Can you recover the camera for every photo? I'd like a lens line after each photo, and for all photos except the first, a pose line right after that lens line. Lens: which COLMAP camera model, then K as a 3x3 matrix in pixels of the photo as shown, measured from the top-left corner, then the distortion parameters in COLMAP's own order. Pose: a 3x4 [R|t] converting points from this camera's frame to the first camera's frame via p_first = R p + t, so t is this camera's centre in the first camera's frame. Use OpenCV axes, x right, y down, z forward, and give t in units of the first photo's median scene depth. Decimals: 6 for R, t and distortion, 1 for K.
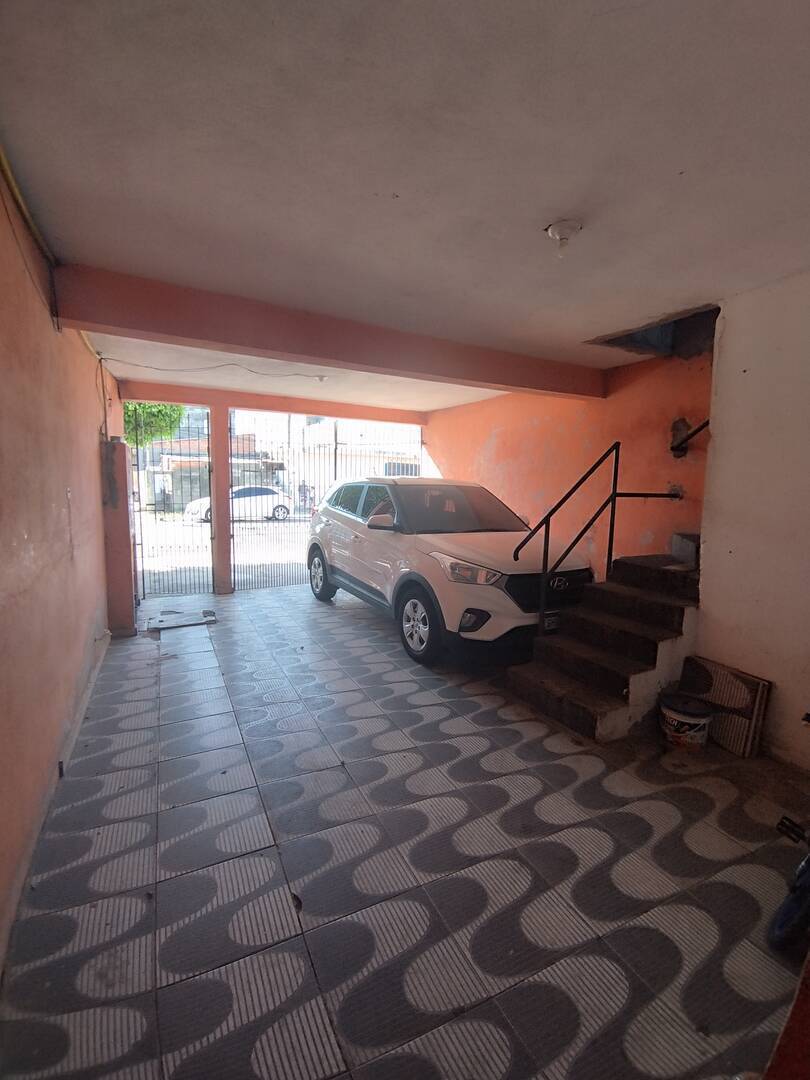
lens RADIAL K [[502.7, 0, 405.0], [0, 502.7, 540.0], [0, 0, 1]] dist [-0.011672, 0.000218]
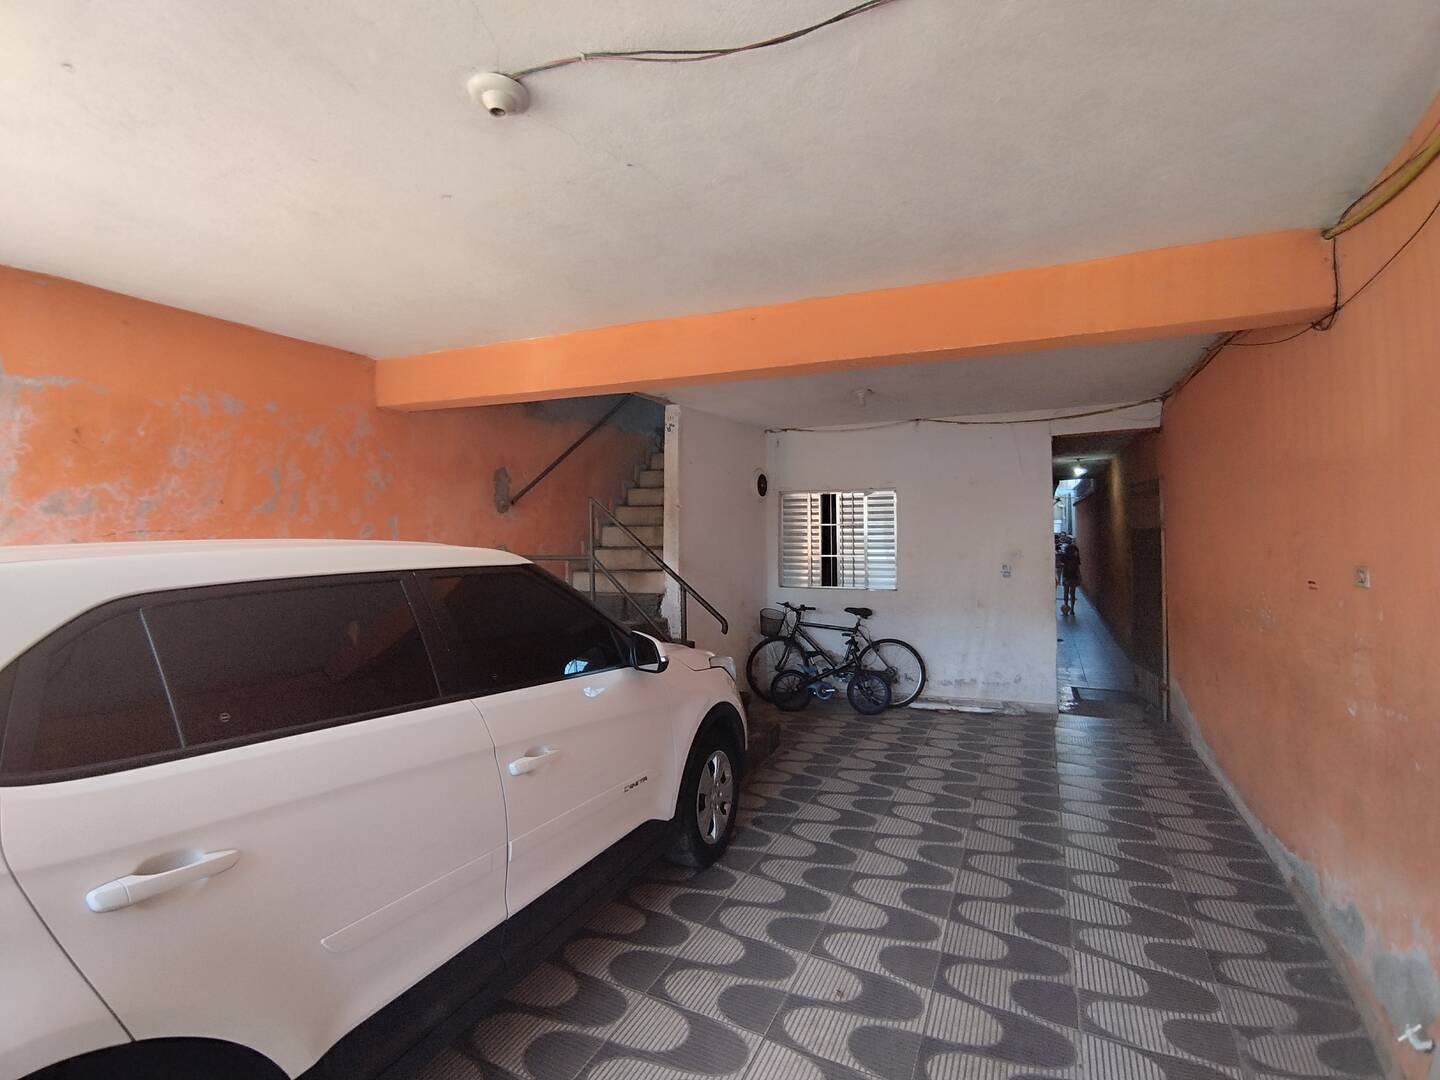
lens RADIAL K [[670.3, 0, 720.0], [0, 670.3, 540.0], [0, 0, 1]] dist [-0.011672, 0.000218]
pose [[-0.627513, -0.019051, 0.778373, -0.606597], [0.076227, 0.993395, 0.085767, -0.200353], [-0.774866, 0.113153, -0.621916, 1.514049]]
